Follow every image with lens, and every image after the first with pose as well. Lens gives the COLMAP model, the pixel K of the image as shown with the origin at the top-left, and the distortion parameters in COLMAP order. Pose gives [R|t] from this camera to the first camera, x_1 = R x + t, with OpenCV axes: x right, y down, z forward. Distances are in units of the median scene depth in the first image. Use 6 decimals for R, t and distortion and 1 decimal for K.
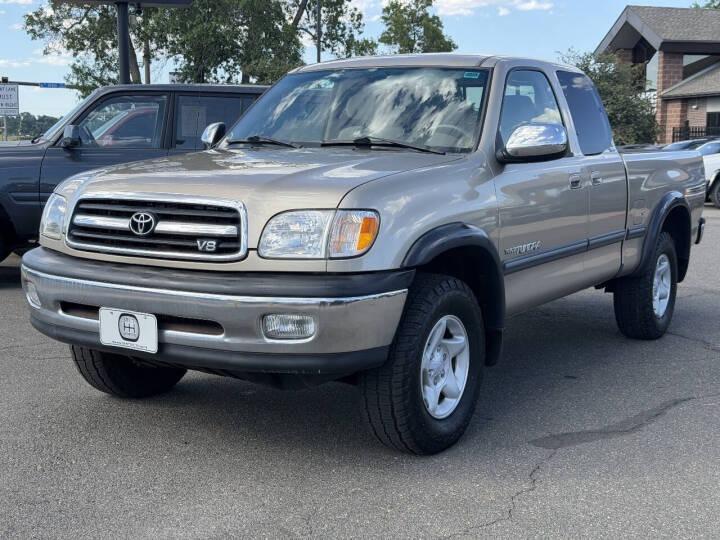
lens RADIAL K [[995.9, 0, 360.0], [0, 995.9, 270.0], [0, 0, 1]] dist [0.193765, -0.439419]
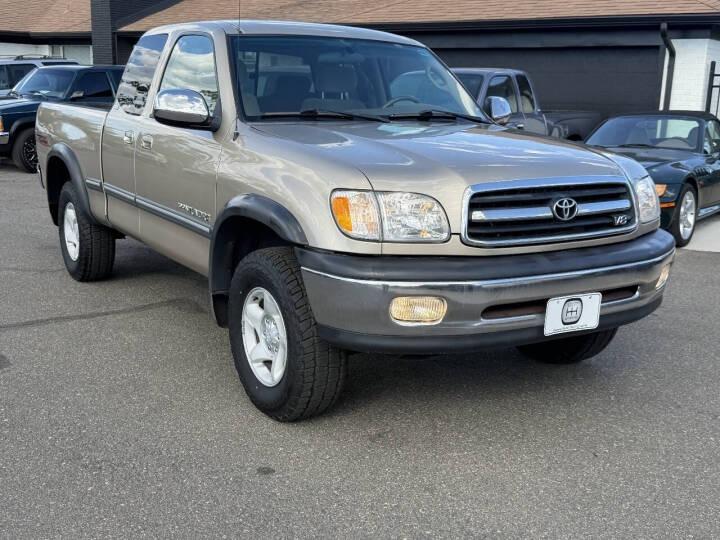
lens RADIAL K [[840.2, 0, 360.0], [0, 840.2, 270.0], [0, 0, 1]] dist [0.199294, -0.475272]
pose [[0.445101, -0.181375, 0.876920, -1.002469], [0.105461, 0.983075, 0.149802, -0.127028], [-0.889249, 0.025804, 0.456696, 0.743136]]
